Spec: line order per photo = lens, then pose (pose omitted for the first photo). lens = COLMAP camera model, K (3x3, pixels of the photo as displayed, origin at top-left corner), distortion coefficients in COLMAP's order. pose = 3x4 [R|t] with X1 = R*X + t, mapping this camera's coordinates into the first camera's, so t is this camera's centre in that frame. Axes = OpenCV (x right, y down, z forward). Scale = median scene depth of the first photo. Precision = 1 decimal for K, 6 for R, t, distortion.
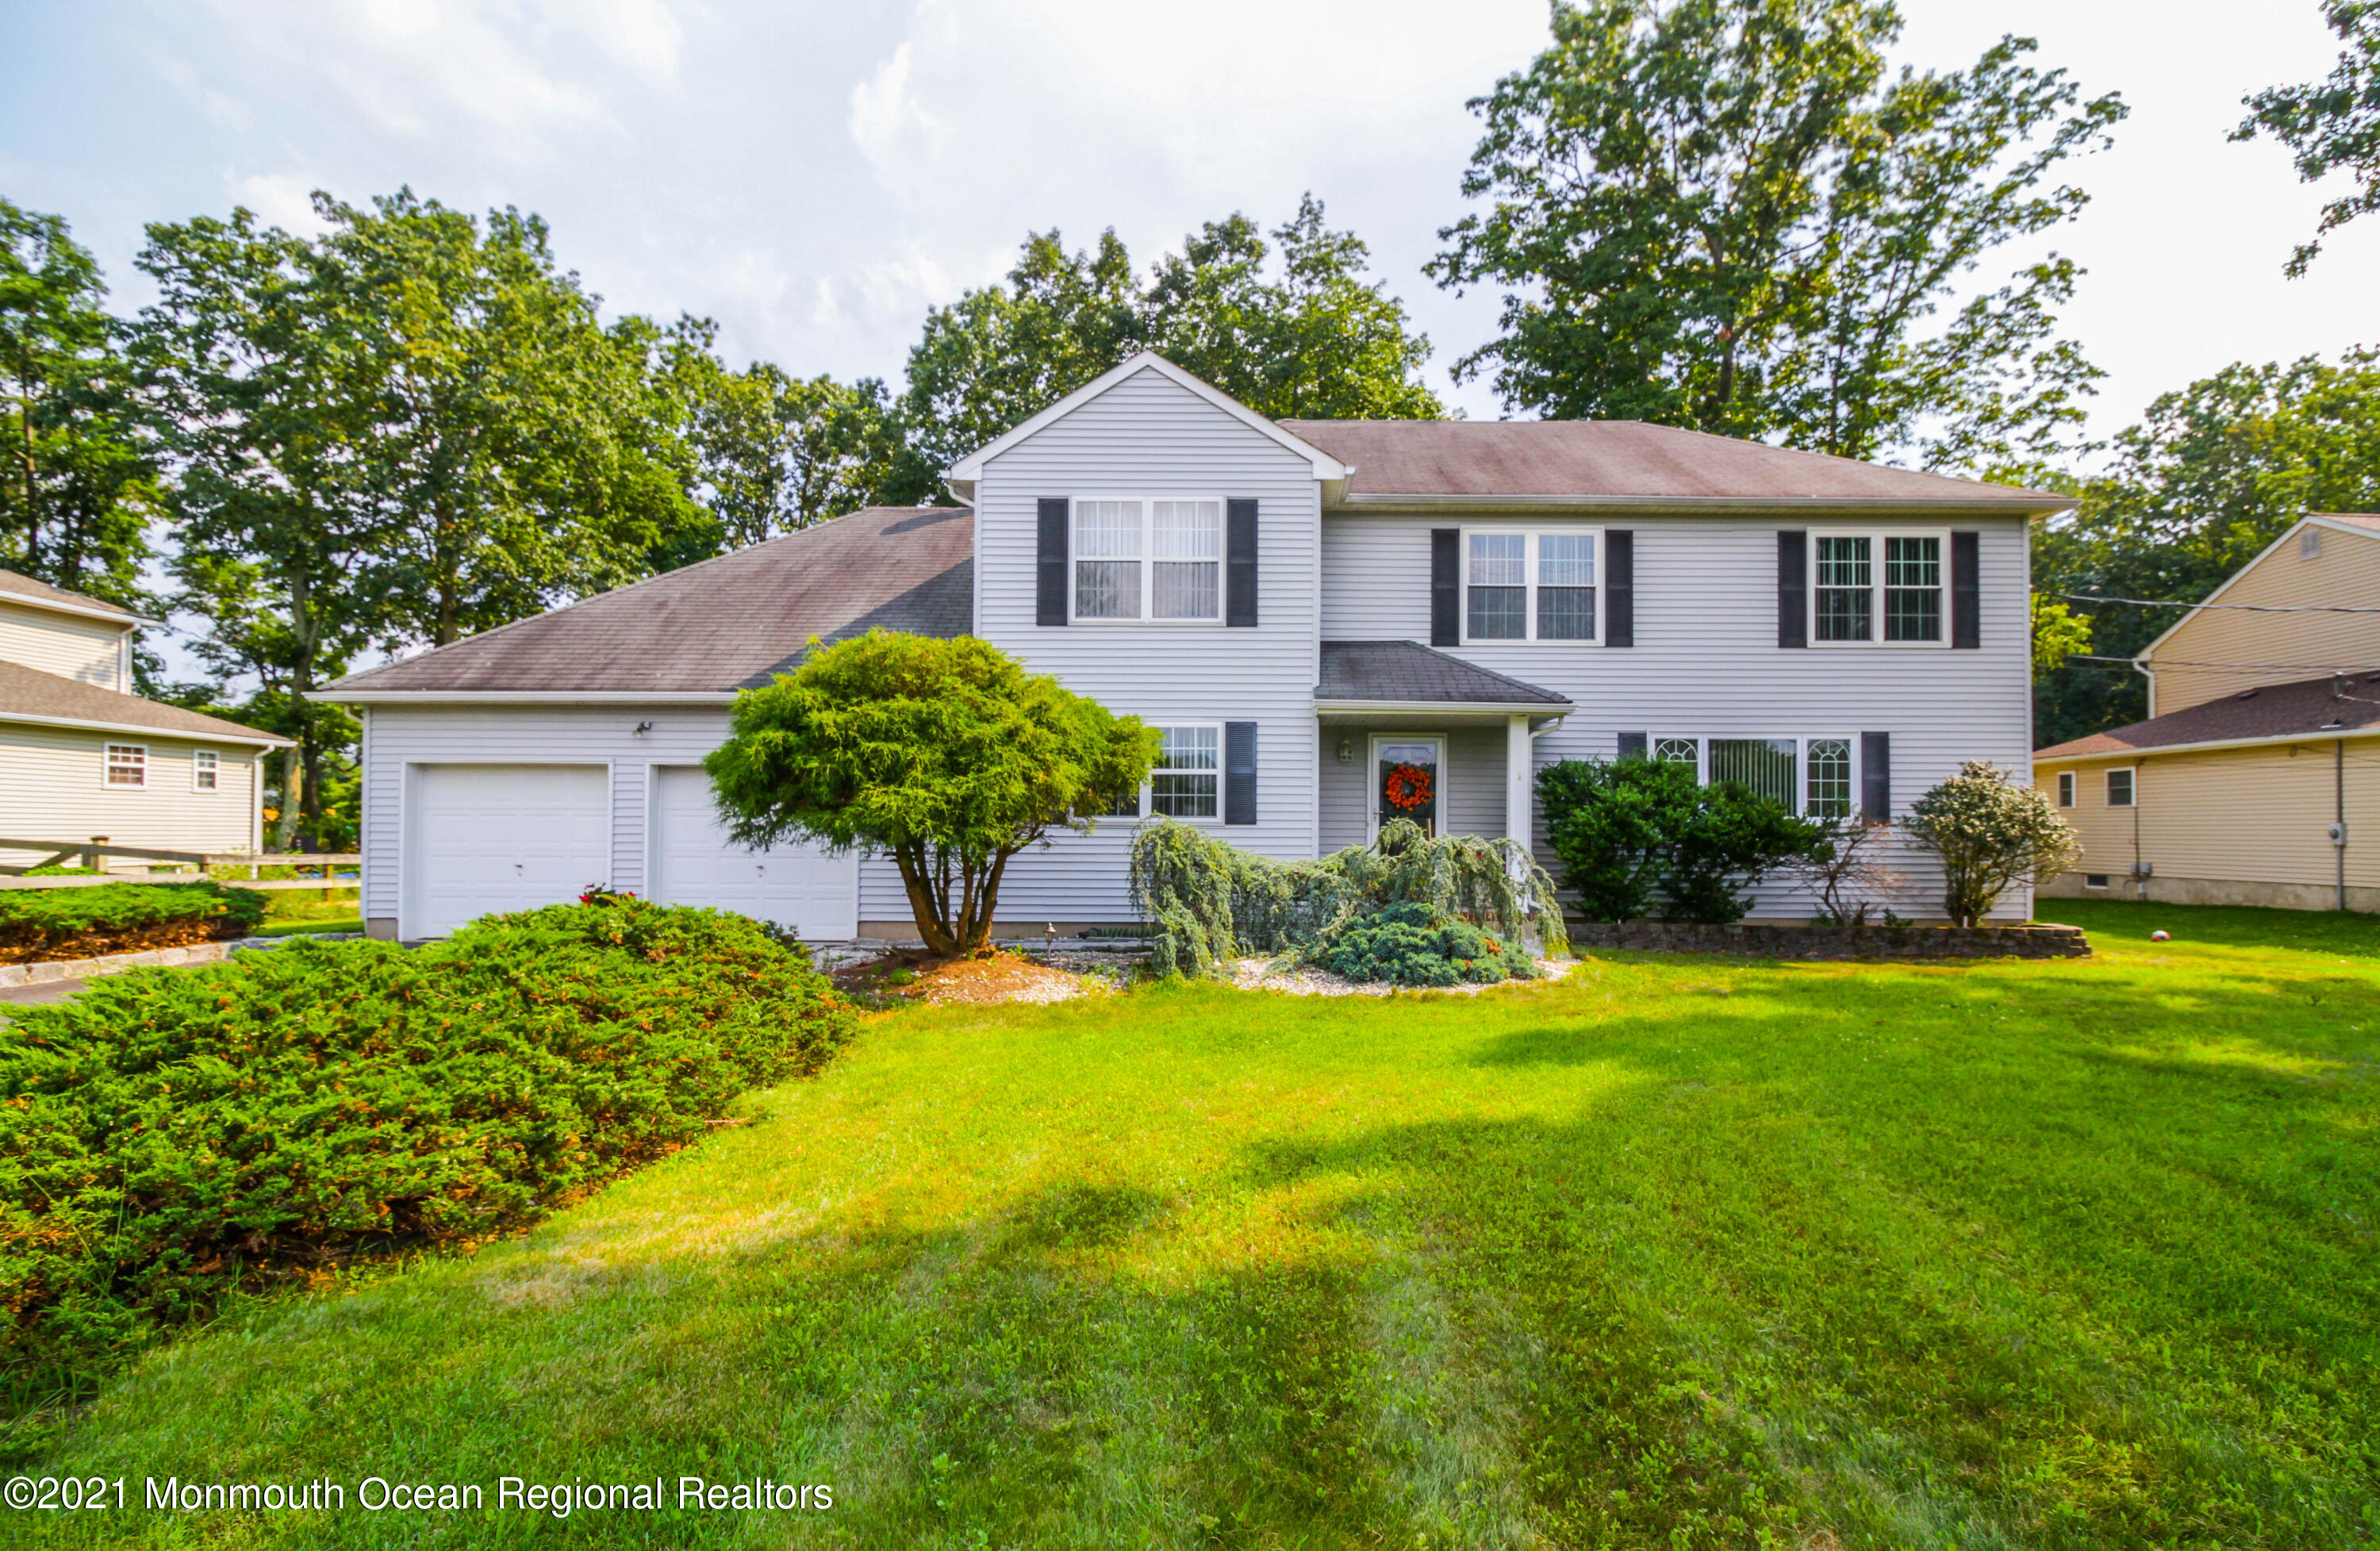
lens RADIAL K [[1112.4, 0, 1194.0], [0, 1112.4, 831.2], [0, 0, 1]] dist [-0.002648, -0.006901]
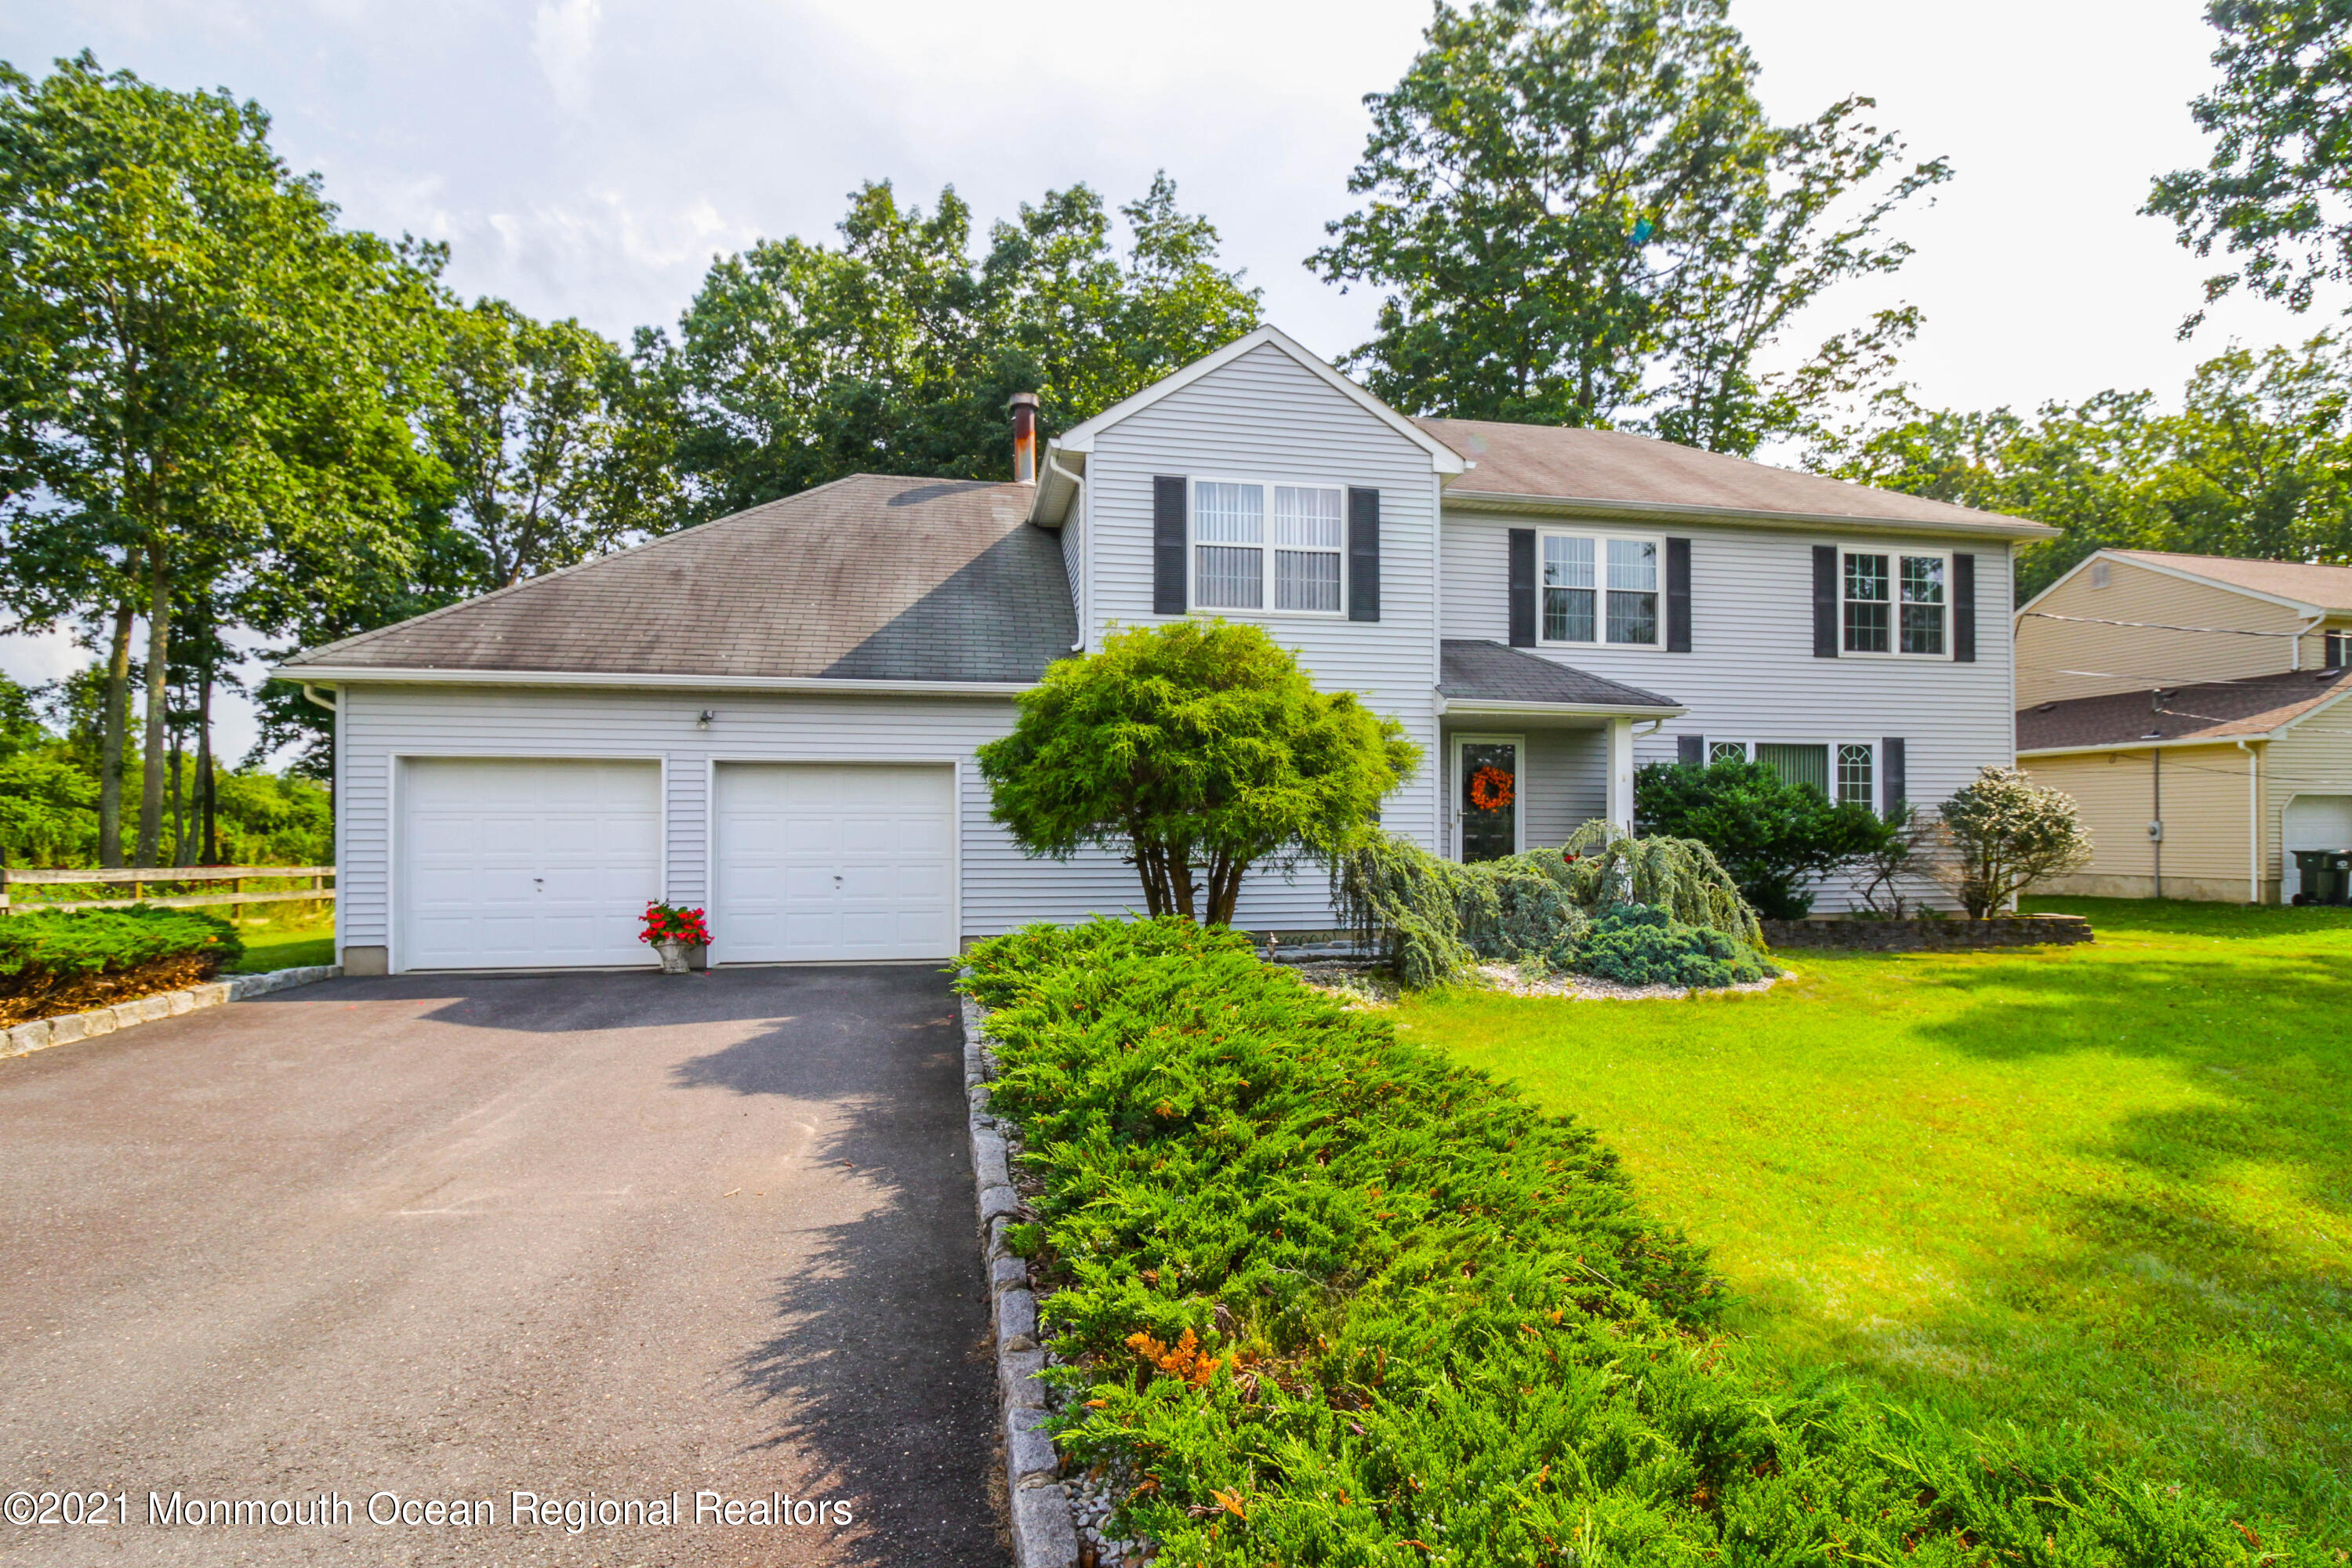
lens RADIAL K [[1155.5, 0, 1127.0], [0, 1155.5, 841.2], [0, 0, 1]] dist [-0.001754, -0.007627]
pose [[0.980799, -0.006434, 0.194913, -0.321350], [0.005142, 0.999961, 0.007135, -0.001569], [-0.194951, -0.005996, 0.980795, 0.052702]]
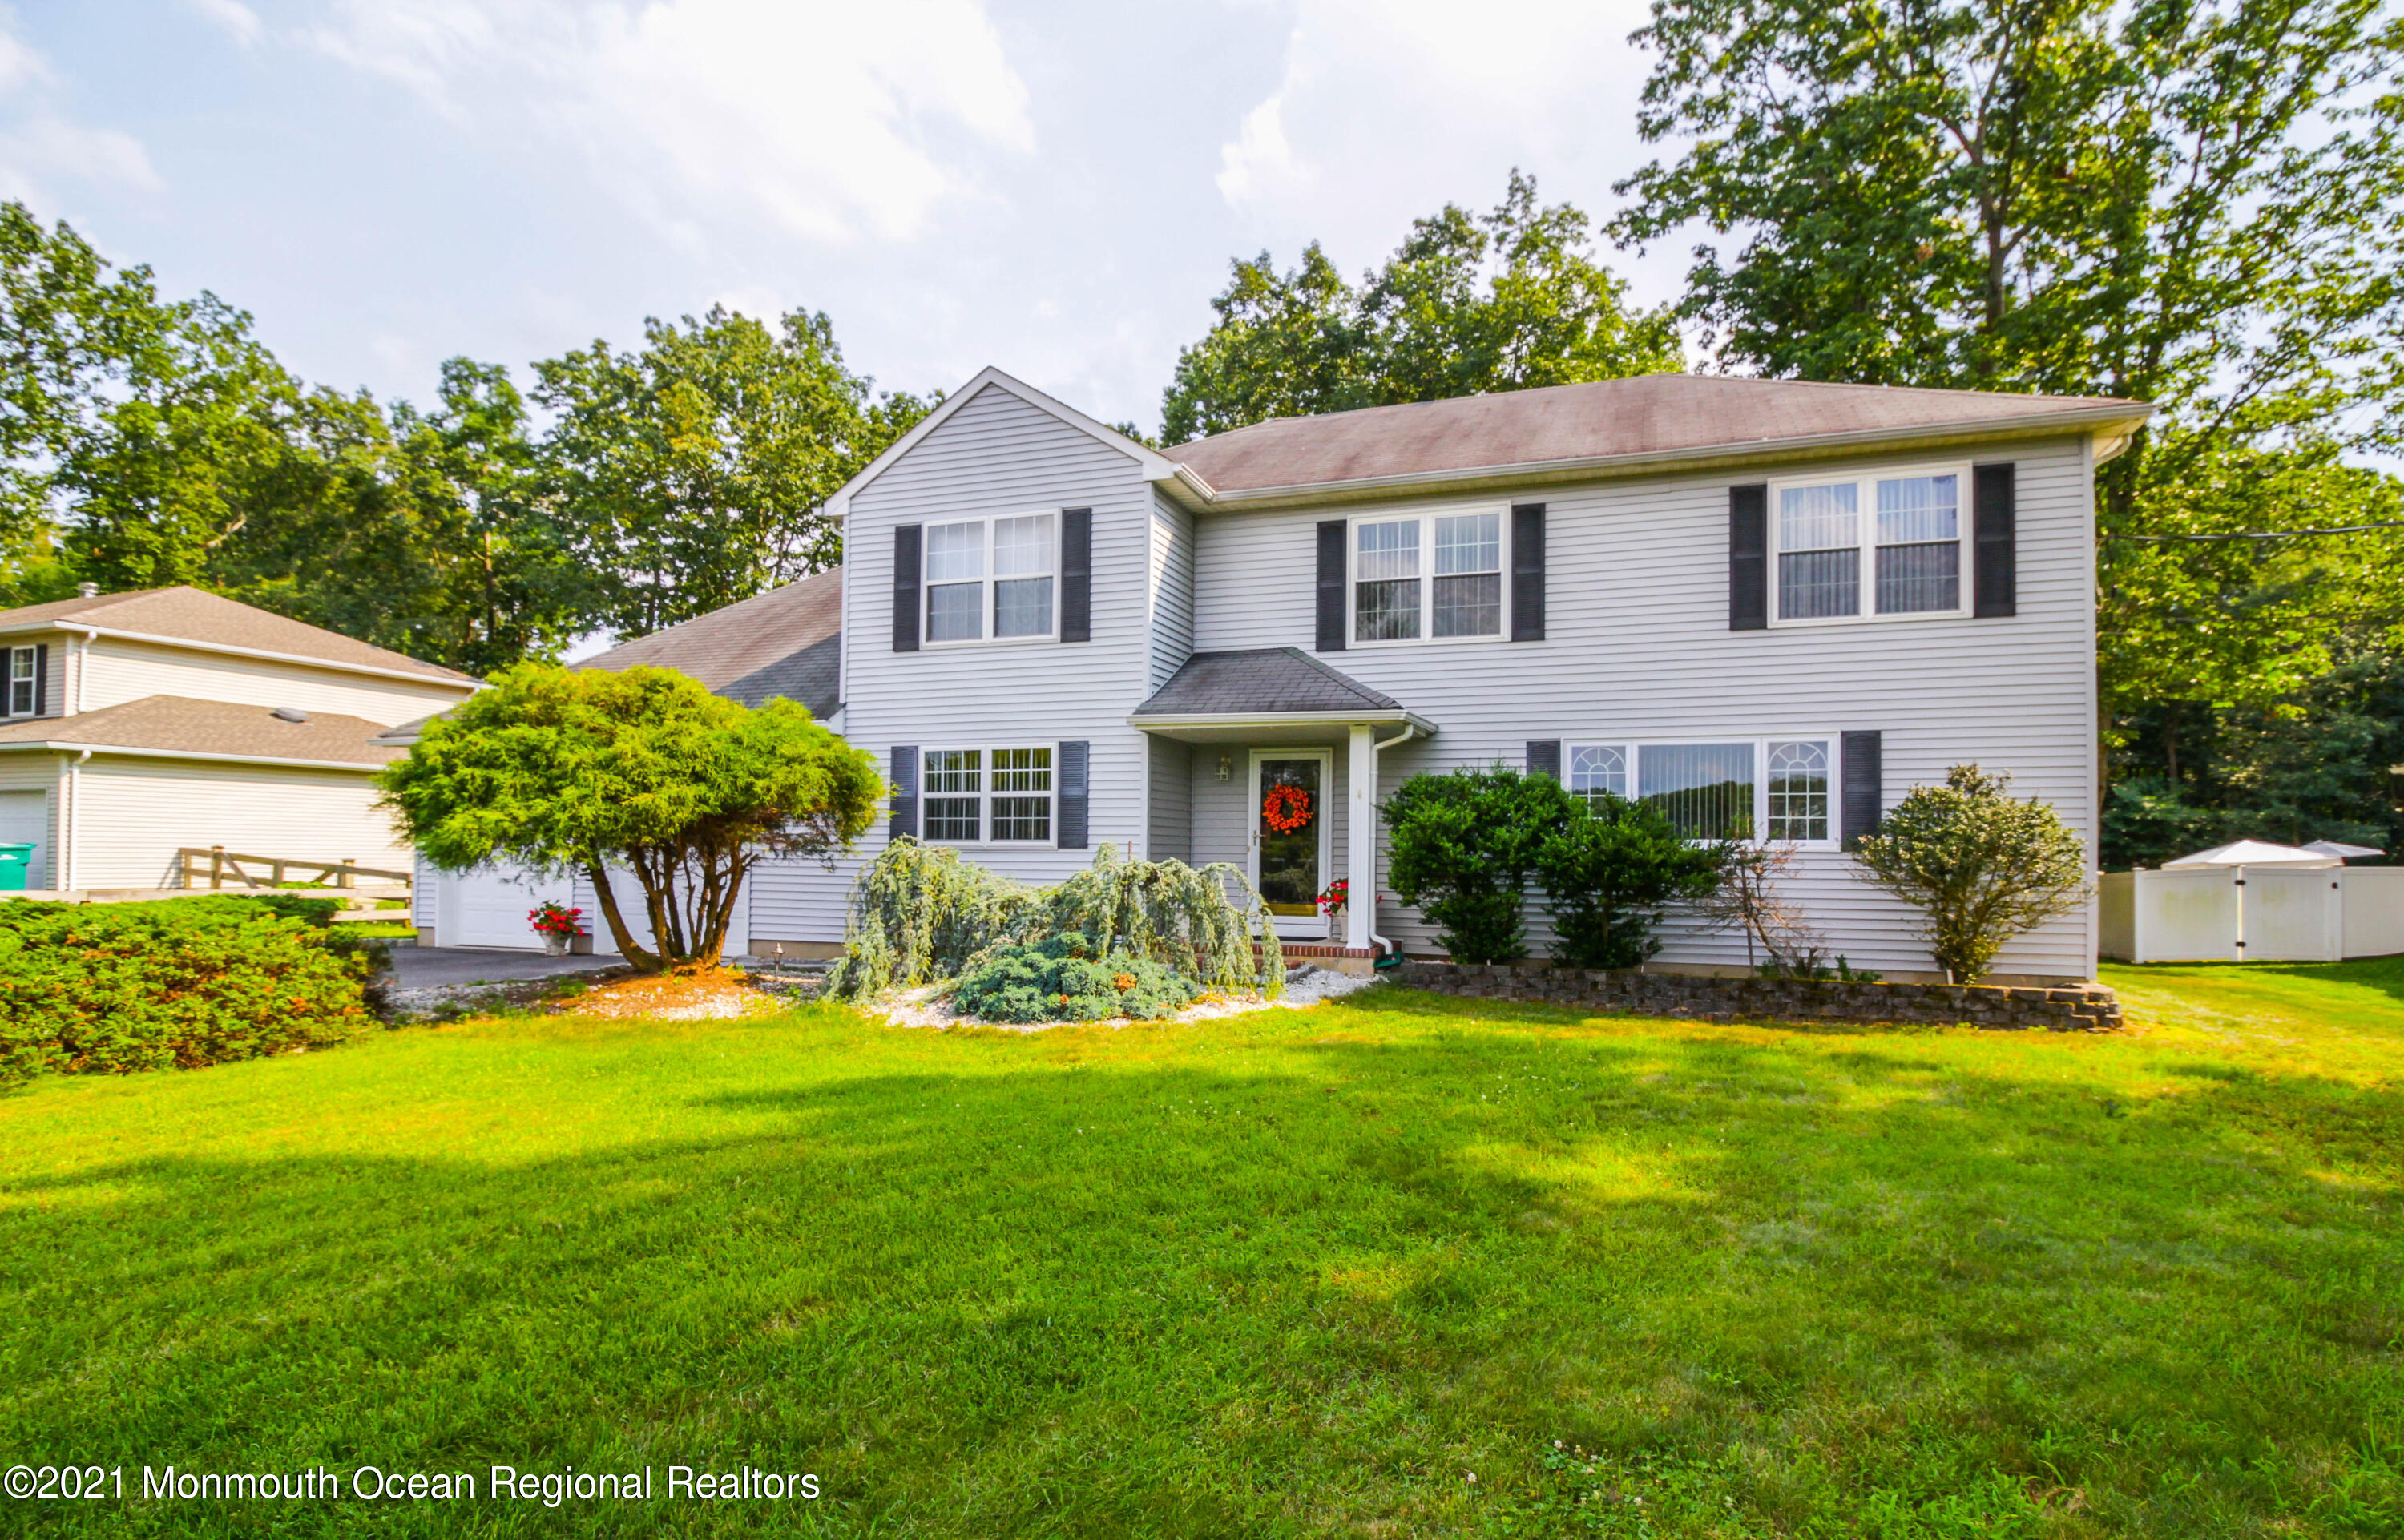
lens RADIAL K [[1123.6, 0, 1237.4], [0, 1123.6, 857.1], [0, 0, 1]] dist [-0.002648, -0.006901]
pose [[0.952731, 0.002715, -0.303804, 0.426680], [-0.003732, 0.999989, -0.002766, 0.003231], [0.303794, 0.003770, 0.952730, 0.110520]]
